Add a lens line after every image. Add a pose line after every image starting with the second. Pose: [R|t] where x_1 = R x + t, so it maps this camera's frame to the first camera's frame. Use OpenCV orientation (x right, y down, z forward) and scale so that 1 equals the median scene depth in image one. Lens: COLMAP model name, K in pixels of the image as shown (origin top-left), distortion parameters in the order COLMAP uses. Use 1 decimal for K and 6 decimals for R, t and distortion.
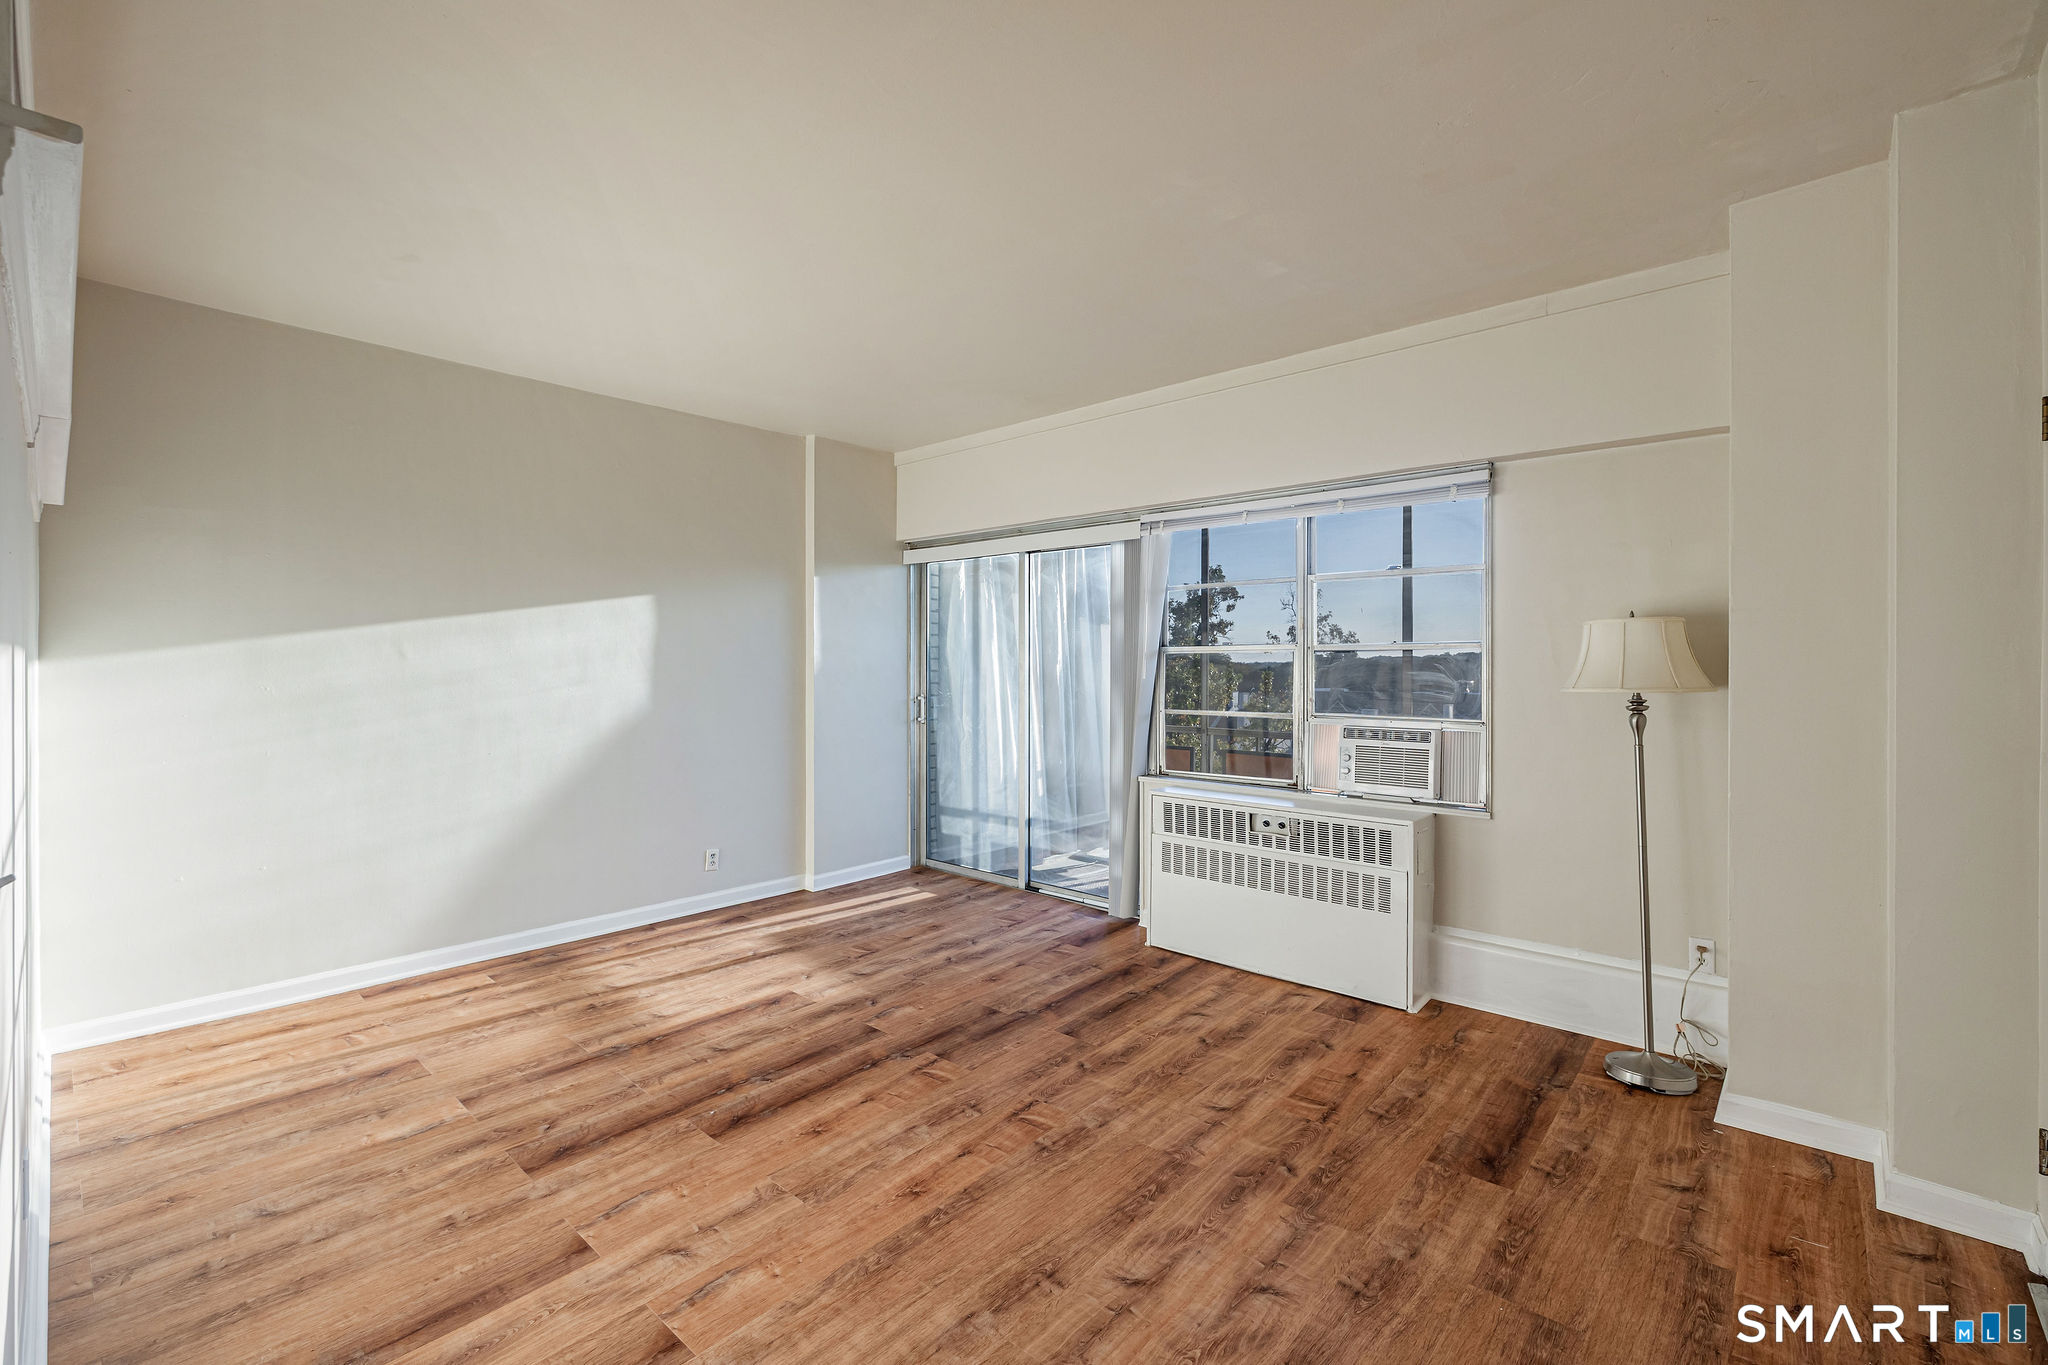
lens RADIAL K [[874.1, 0, 1029.3], [0, 874.1, 683.3], [0, 0, 1]] dist [-0.003484, -0.001218]
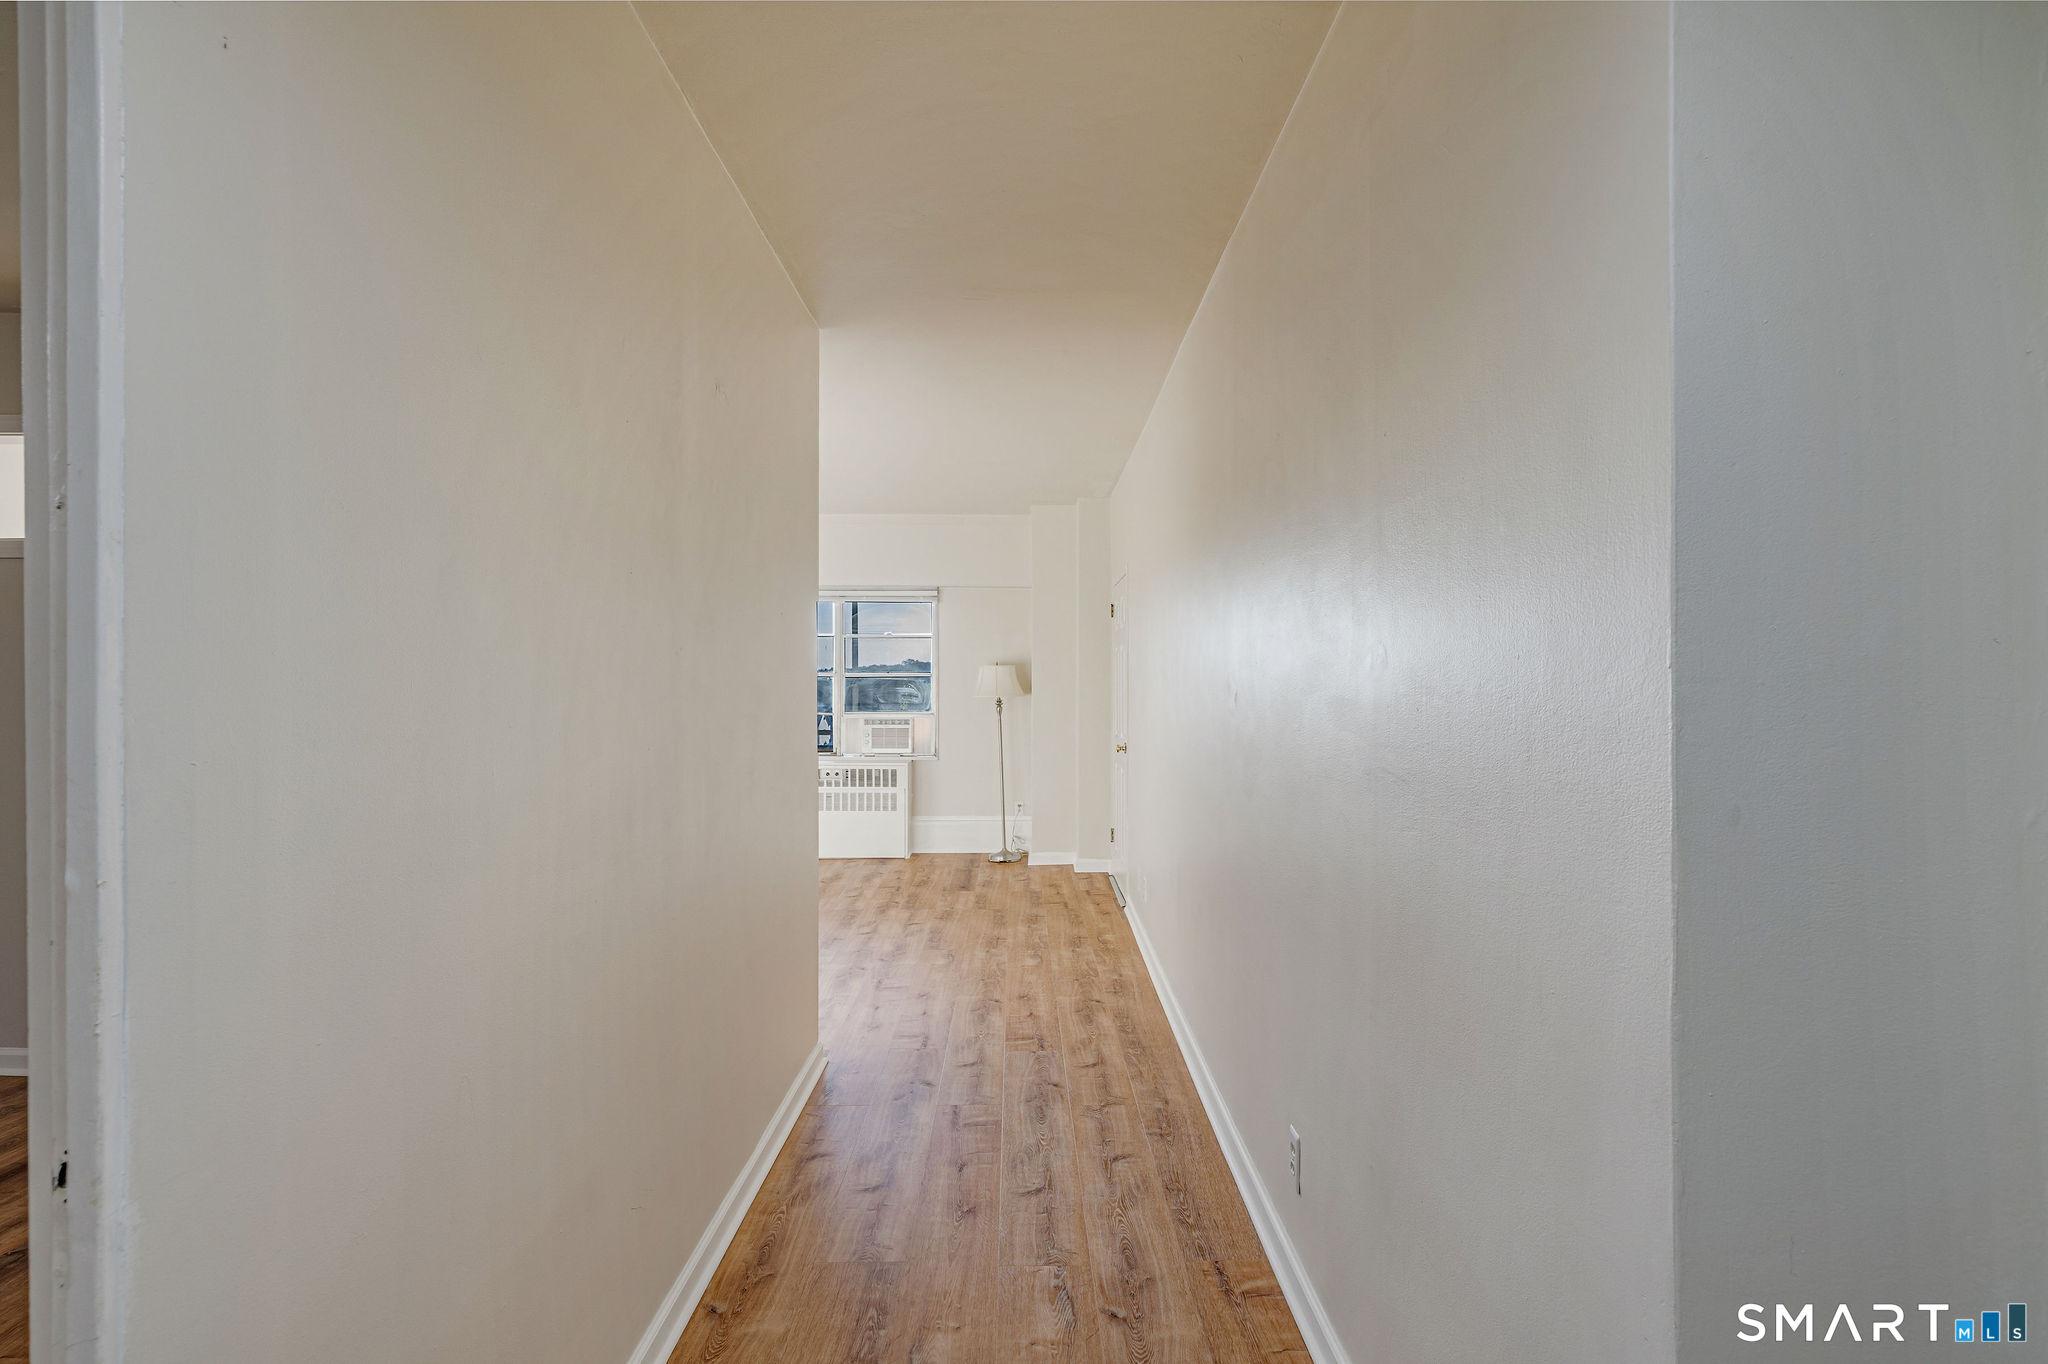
lens RADIAL K [[874.1, 0, 1017.9], [0, 874.1, 675.1], [0, 0, 1]] dist [-0.003484, -0.001218]
pose [[0.753294, 0.000663, 0.657684, -0.792790], [0.016428, 0.999669, -0.019824, -0.000333], [-0.657479, 0.025738, 0.753033, -0.789251]]
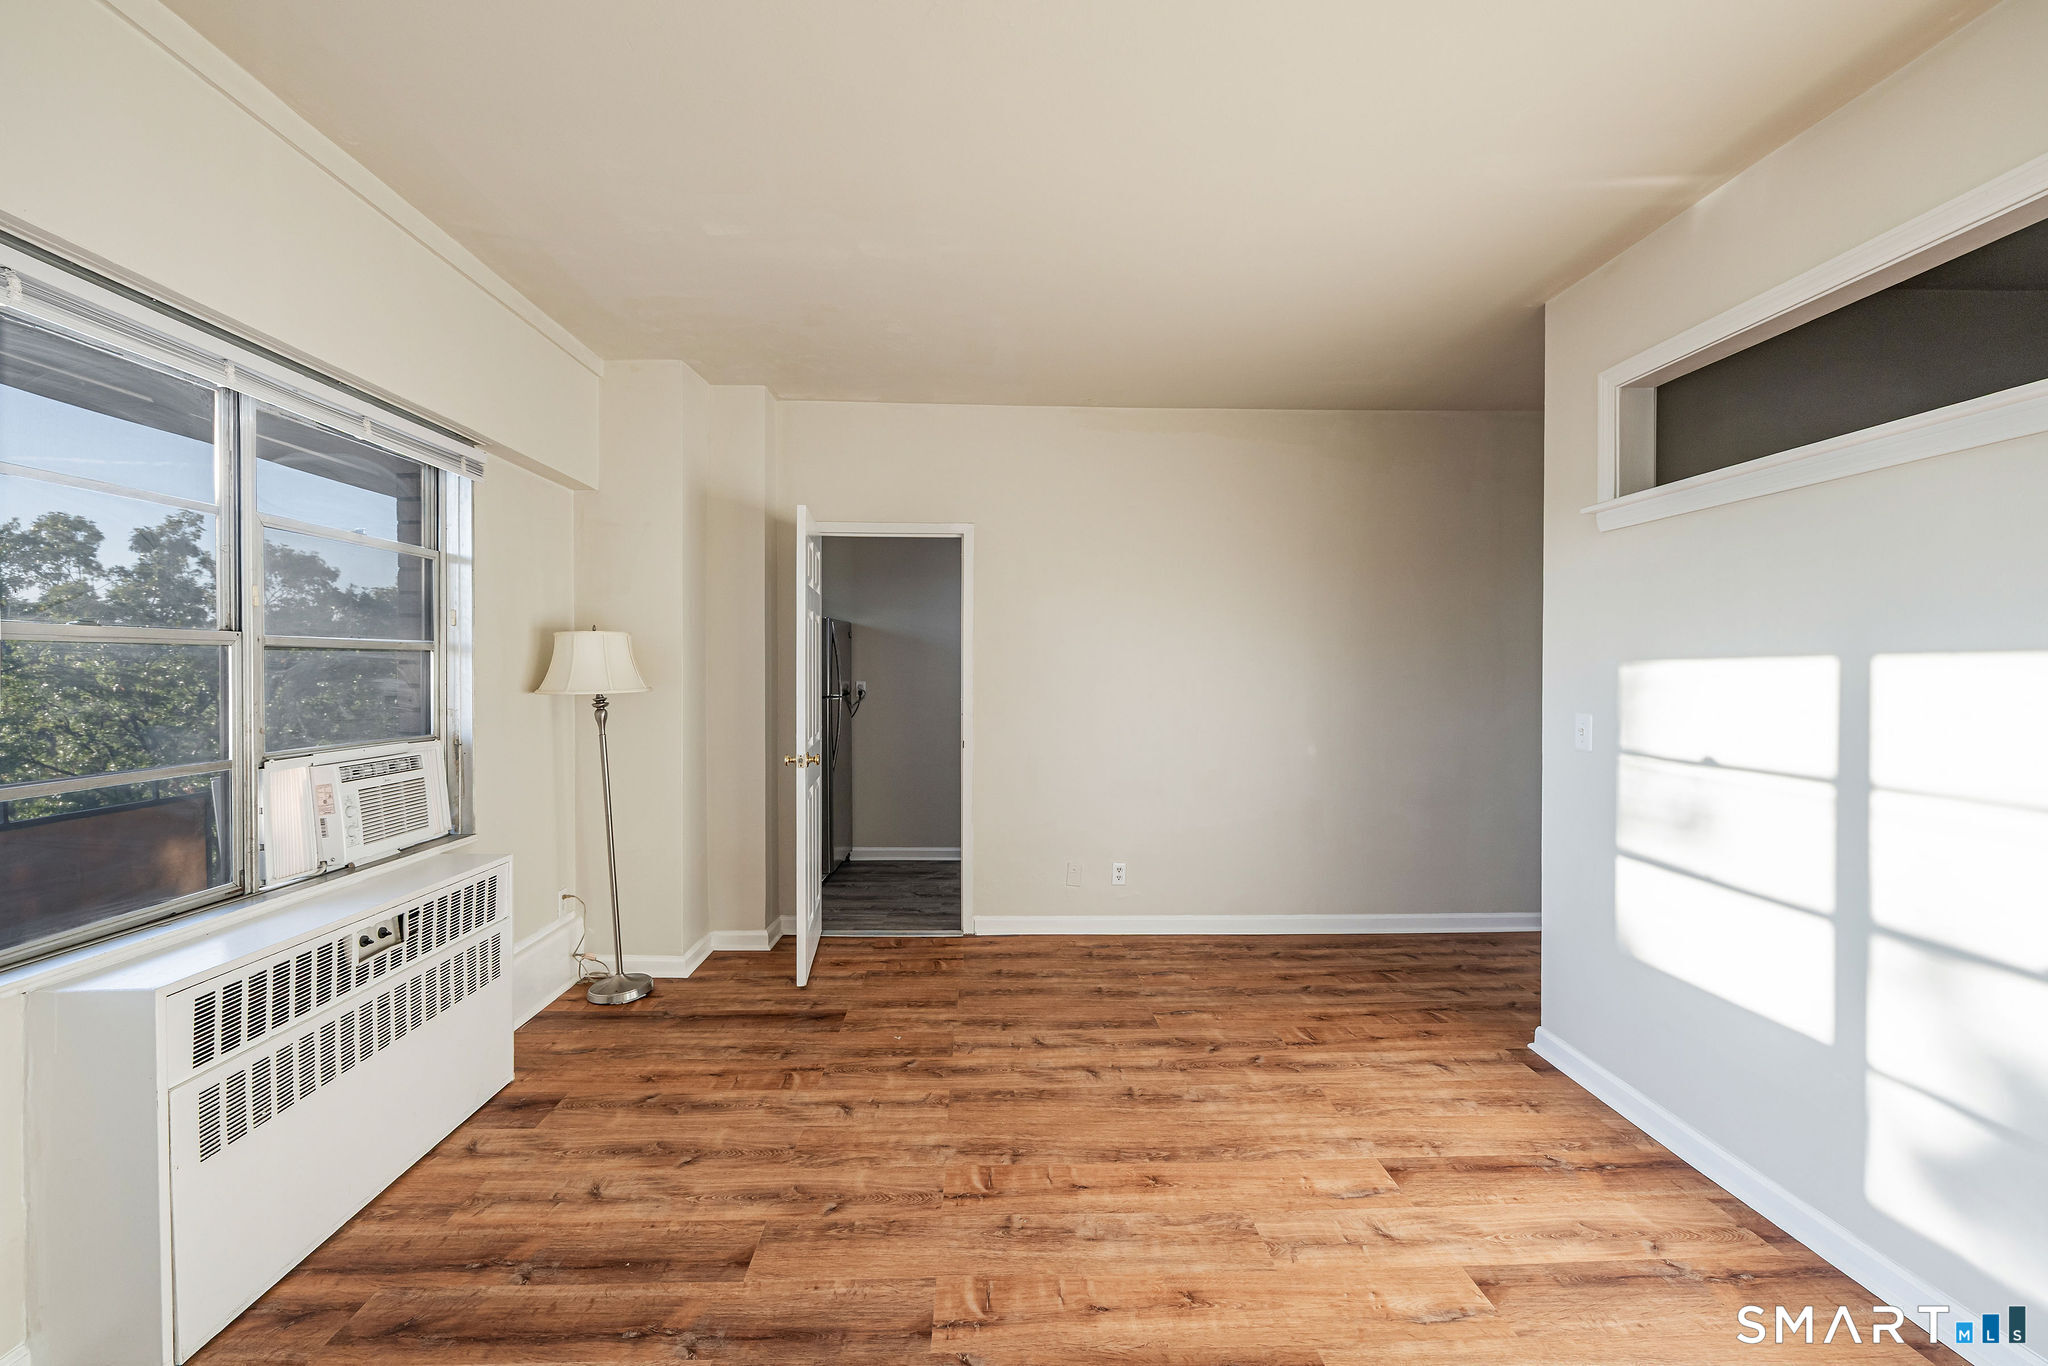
lens RADIAL K [[874.1, 0, 1019.0], [0, 874.1, 702.5], [0, 0, 1]] dist [-0.003484, -0.001218]
pose [[-0.691388, -0.029398, 0.721885, -0.579486], [0.012682, 0.998524, 0.052810, -0.031251], [-0.722372, 0.045667, -0.689995, 1.392661]]
